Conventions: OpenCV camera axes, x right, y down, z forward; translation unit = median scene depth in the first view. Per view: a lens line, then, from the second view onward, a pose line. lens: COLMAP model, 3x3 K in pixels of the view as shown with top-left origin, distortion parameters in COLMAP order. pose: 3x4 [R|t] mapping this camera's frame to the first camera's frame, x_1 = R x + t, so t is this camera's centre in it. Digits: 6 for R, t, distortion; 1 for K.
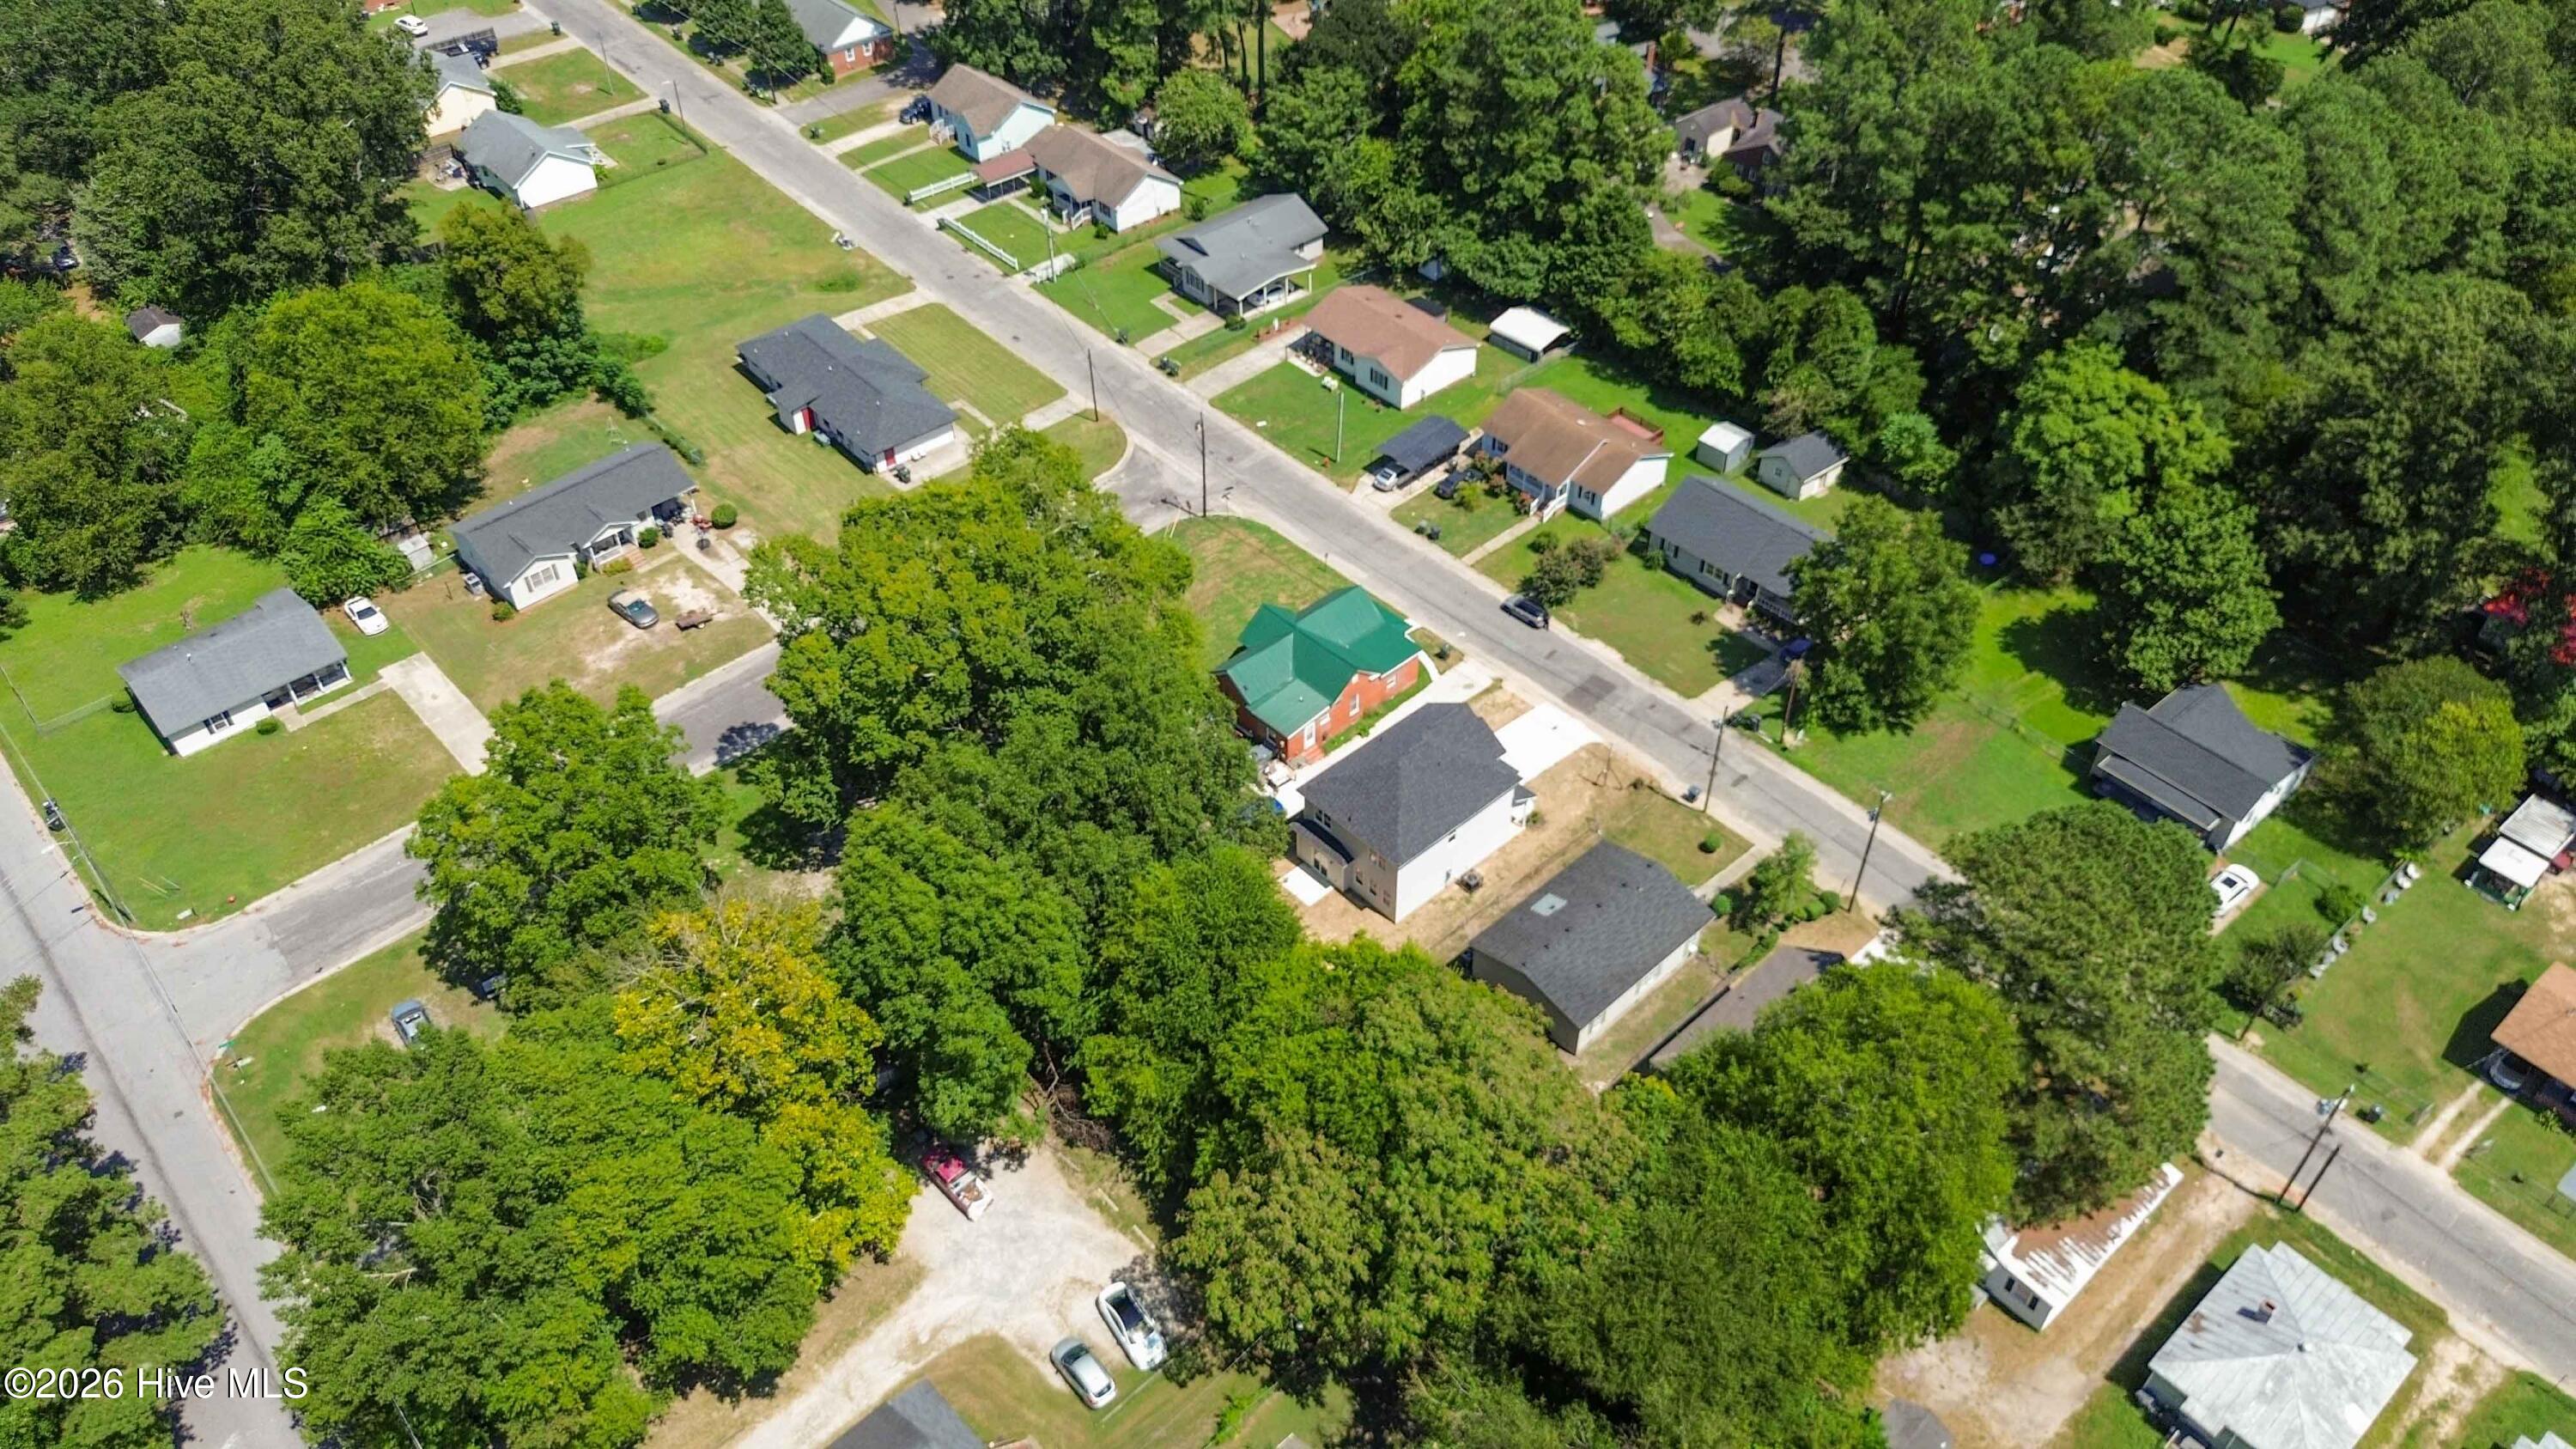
lens RADIAL K [[1843.1, 0, 1274.3], [0, 1843.1, 700.6], [0, 0, 1]] dist [0.050526, -0.048668]
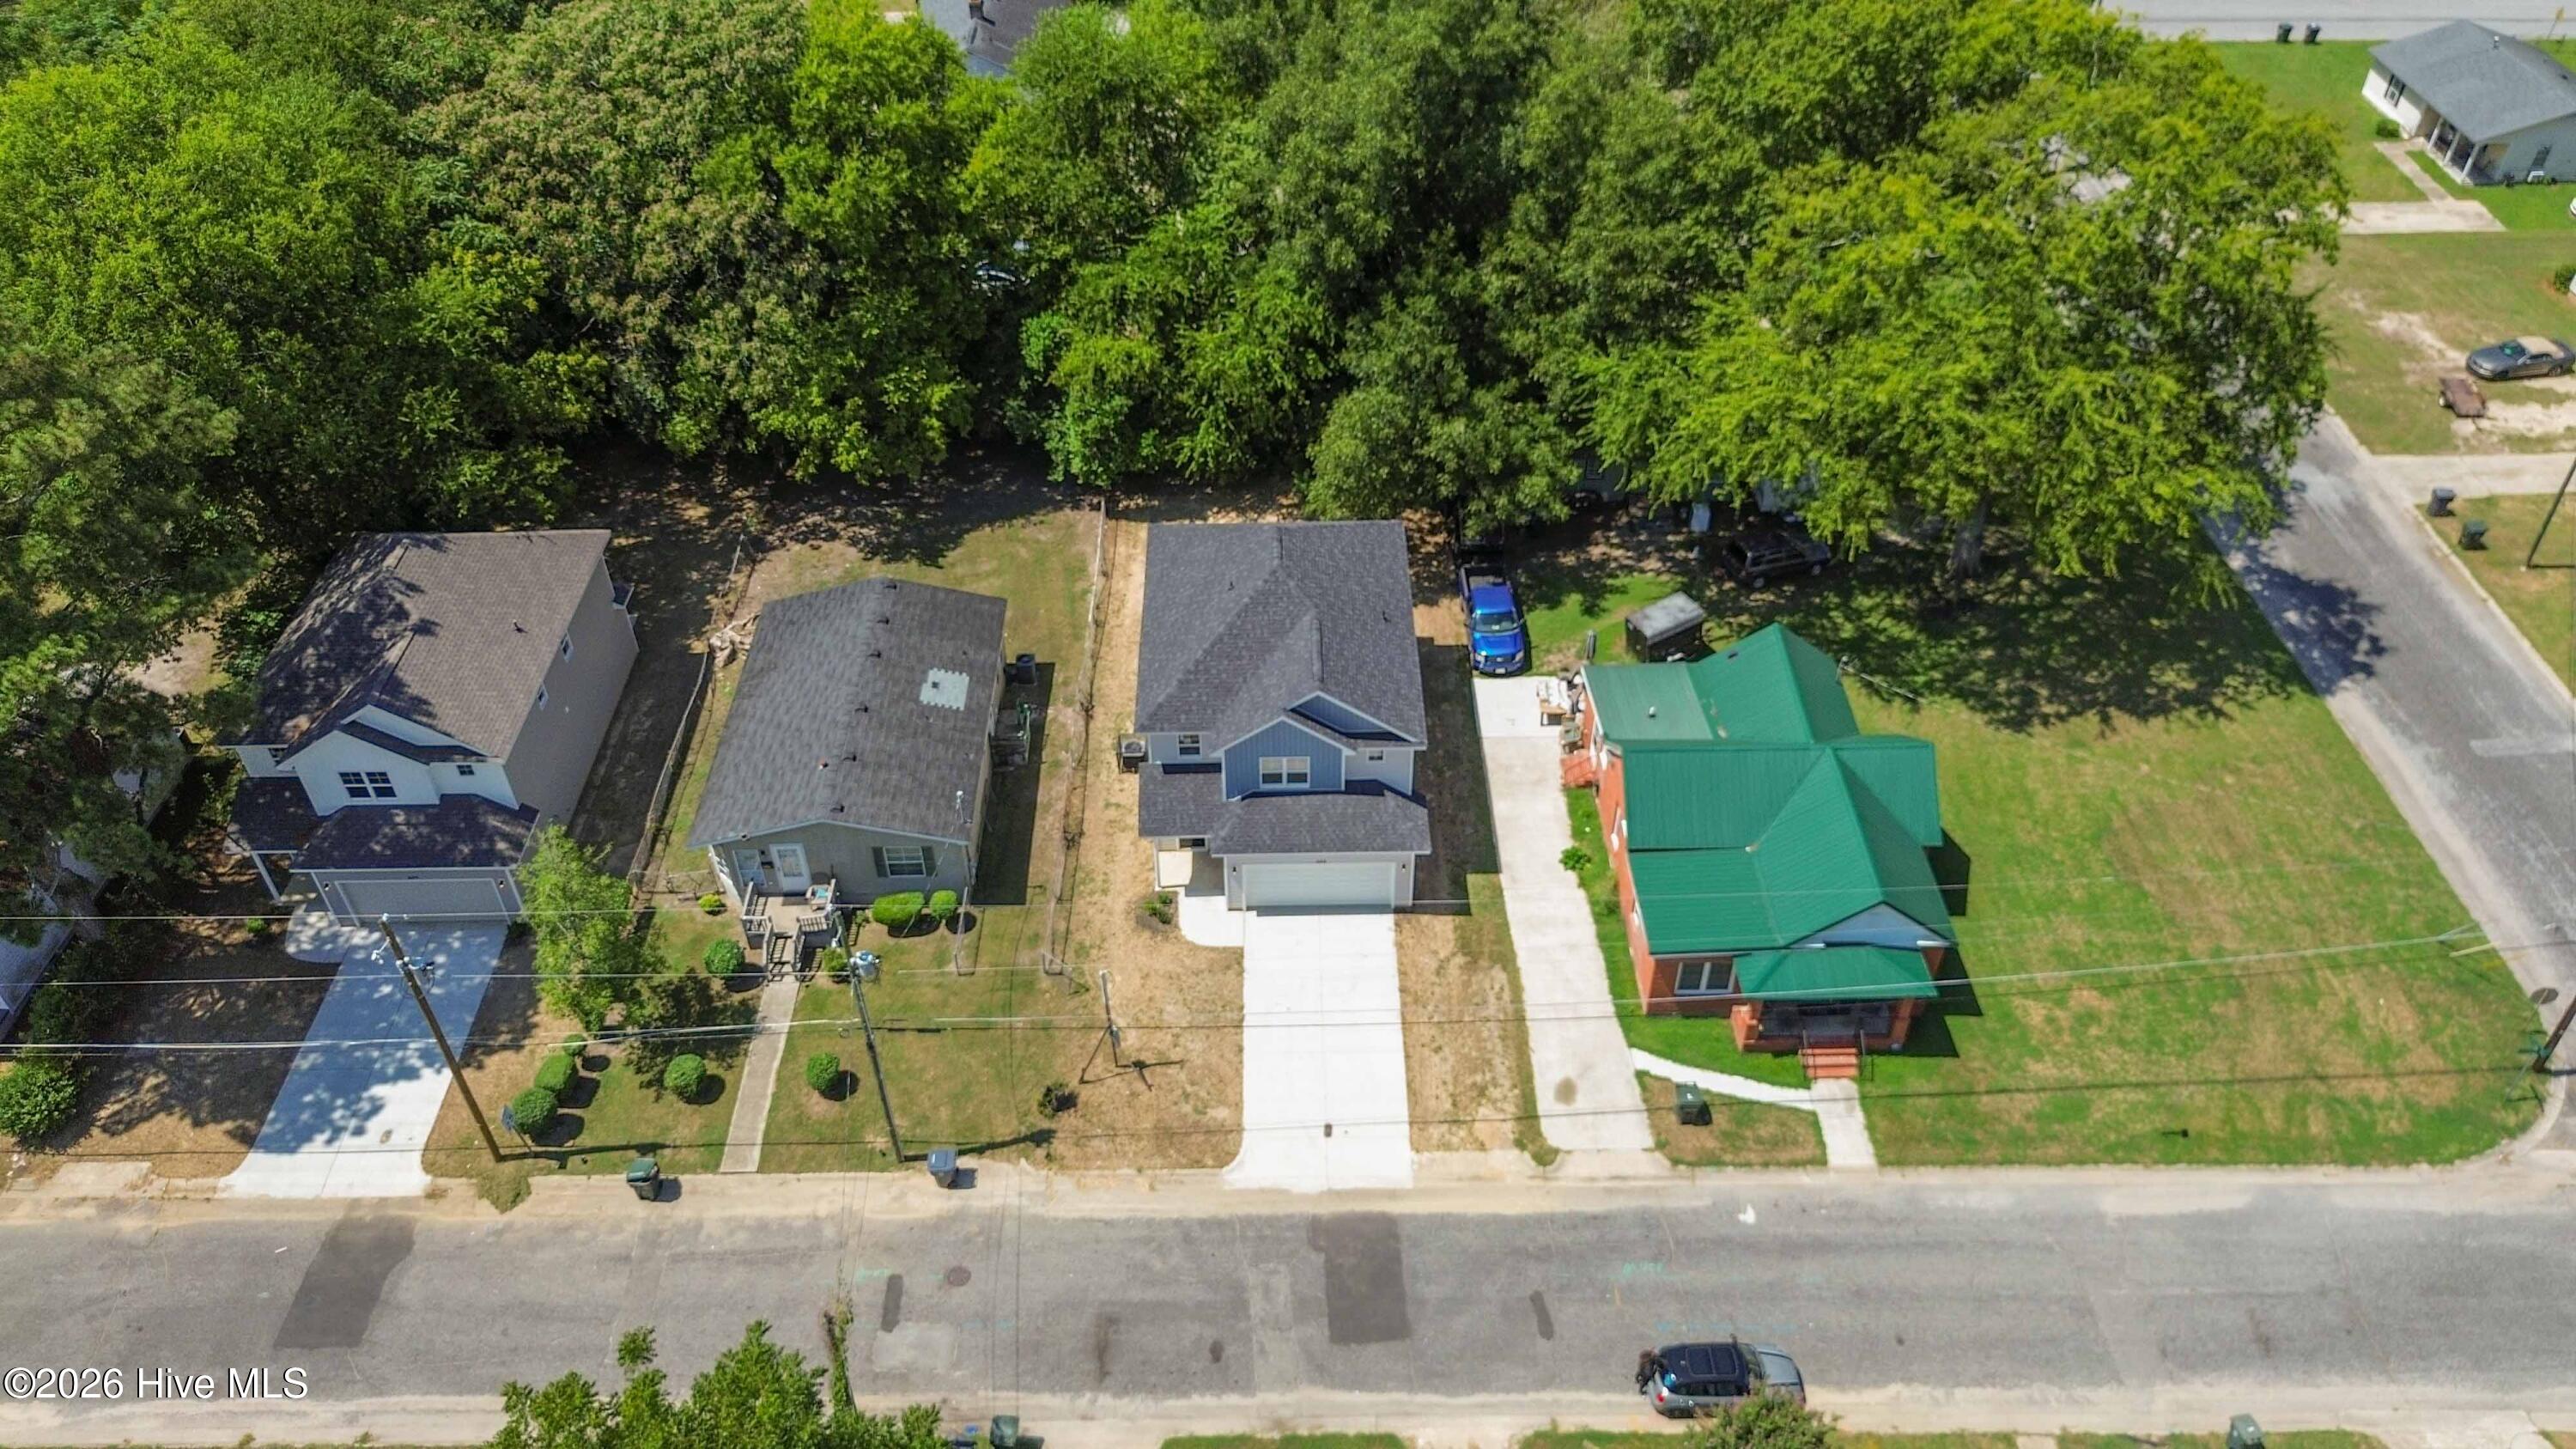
lens RADIAL K [[1843.1, 0, 1291.9], [0, 1843.1, 707.1], [0, 0, 1]] dist [0.050526, -0.048668]
pose [[-0.663884, 0.497065, -0.558735, 0.306774], [-0.491620, 0.272921, 0.826936, -0.313575], [0.563532, 0.823675, 0.063179, 0.797919]]
